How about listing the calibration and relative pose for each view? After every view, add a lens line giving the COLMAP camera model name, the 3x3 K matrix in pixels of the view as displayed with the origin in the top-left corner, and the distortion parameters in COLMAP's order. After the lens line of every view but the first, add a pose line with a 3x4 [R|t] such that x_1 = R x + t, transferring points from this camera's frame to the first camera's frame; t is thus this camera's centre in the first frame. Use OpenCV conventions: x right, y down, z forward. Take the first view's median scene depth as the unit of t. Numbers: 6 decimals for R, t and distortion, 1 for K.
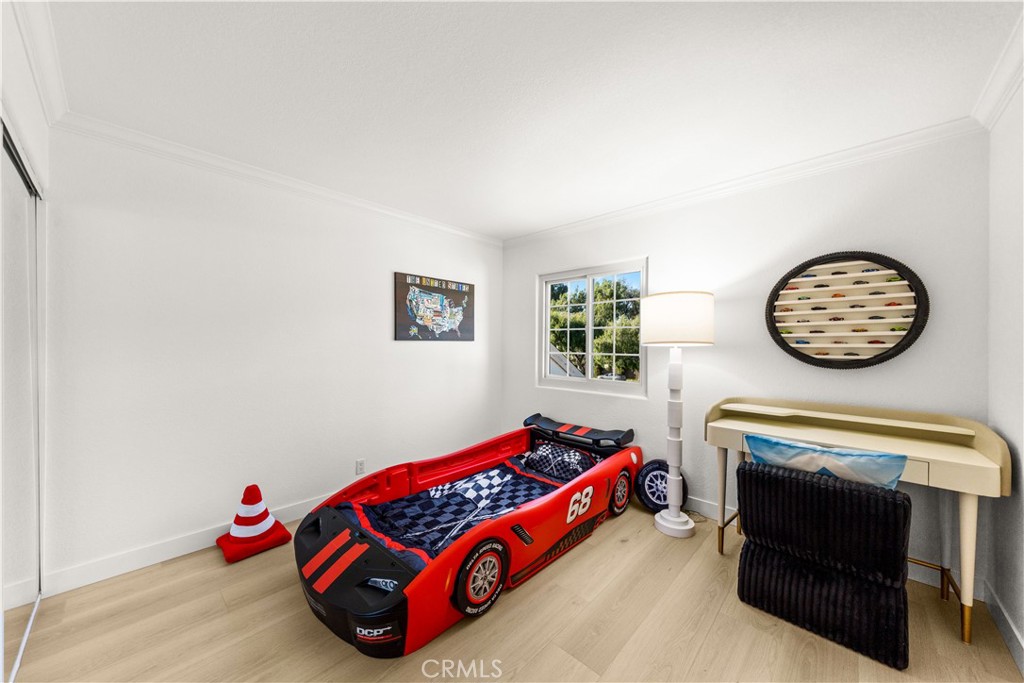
lens RADIAL K [[352.7, 0, 519.3], [0, 352.7, 346.3], [0, 0, 1]] dist [0.007026, -0.001389]
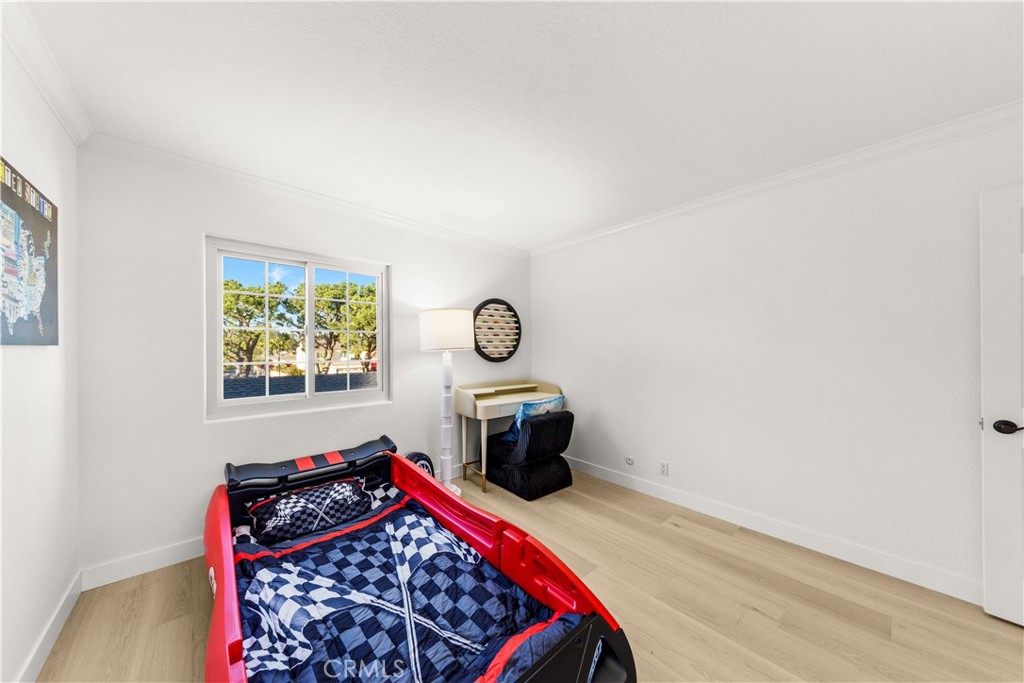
lens RADIAL K [[339.7, 0, 492.0], [0, 339.7, 346.4], [0, 0, 1]] dist [-0.001028, -0.000079]
pose [[0.114572, 0.001016, 0.993414, -0.654064], [0.008378, 0.999963, -0.001989, -0.011976], [-0.993380, 0.008551, 0.114559, 0.643213]]
